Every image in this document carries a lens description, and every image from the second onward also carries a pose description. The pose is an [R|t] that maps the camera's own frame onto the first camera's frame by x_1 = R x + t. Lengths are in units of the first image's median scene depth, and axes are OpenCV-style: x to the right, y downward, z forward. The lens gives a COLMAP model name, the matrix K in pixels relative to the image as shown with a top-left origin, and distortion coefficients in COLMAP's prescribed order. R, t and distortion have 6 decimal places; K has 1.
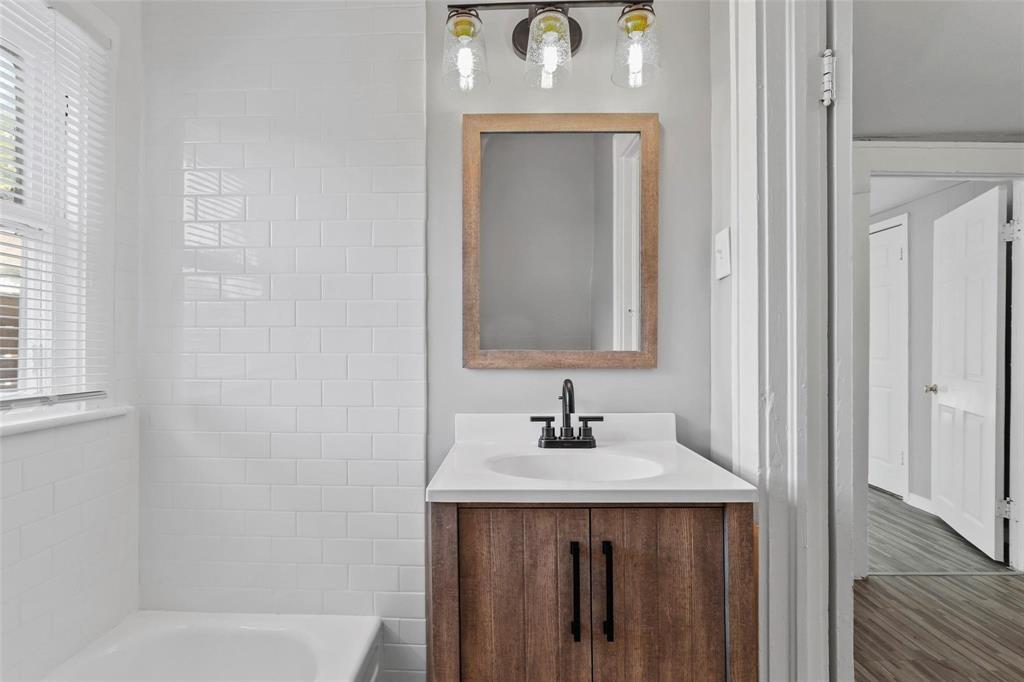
lens RADIAL K [[468.2, 0, 524.2], [0, 468.2, 341.8], [0, 0, 1]] dist [-0.052897, 0.000026]
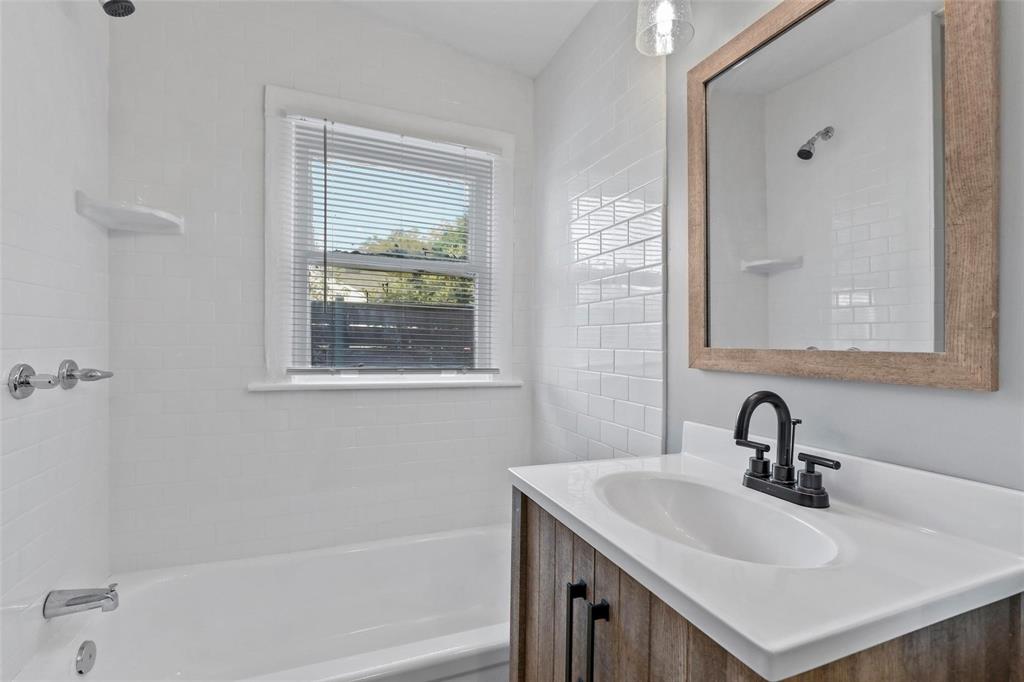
lens RADIAL K [[468.2, 0, 524.2], [0, 468.2, 341.8], [0, 0, 1]] dist [-0.052897, 0.000026]
pose [[0.366212, 0.004944, -0.930518, 0.560007], [-0.000997, 0.999987, 0.004920, 0.005065], [0.930531, -0.000874, 0.366213, 0.415463]]
